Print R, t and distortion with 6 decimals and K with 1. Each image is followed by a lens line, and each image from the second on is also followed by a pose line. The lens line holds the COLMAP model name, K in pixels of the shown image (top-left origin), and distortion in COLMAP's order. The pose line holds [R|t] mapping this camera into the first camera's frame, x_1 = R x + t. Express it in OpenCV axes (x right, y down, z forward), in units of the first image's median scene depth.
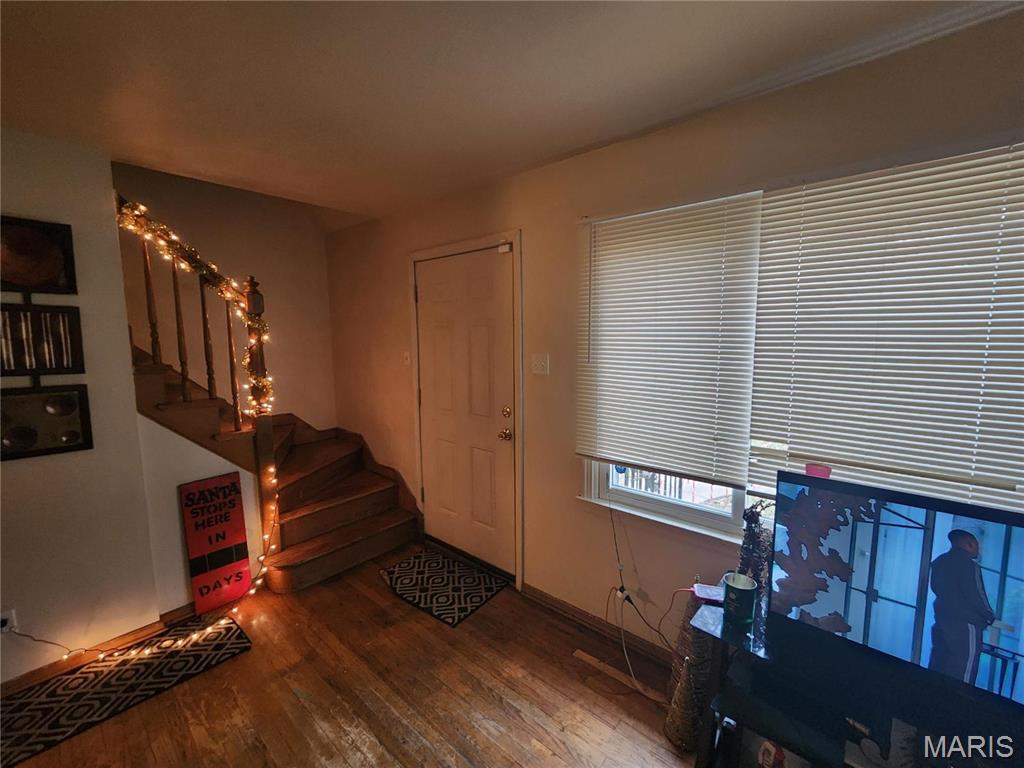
lens RADIAL K [[419.6, 0, 516.0], [0, 419.6, 383.3], [0, 0, 1]] dist [-0.001348, 0.000007]
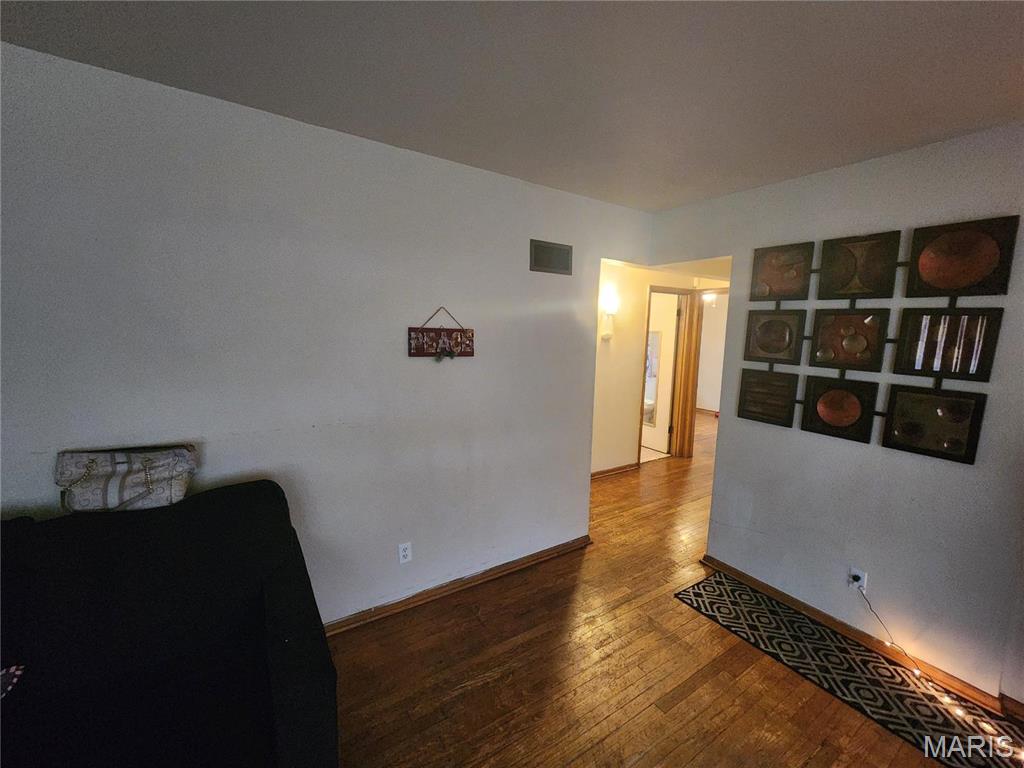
lens RADIAL K [[419.6, 0, 516.3], [0, 419.6, 384.3], [0, 0, 1]] dist [-0.001348, 0.000007]
pose [[-0.273103, 0.124375, -0.953911, 0.107582], [-0.133257, 0.977156, 0.165557, -0.035281], [0.952711, 0.172330, -0.250290, 0.276434]]
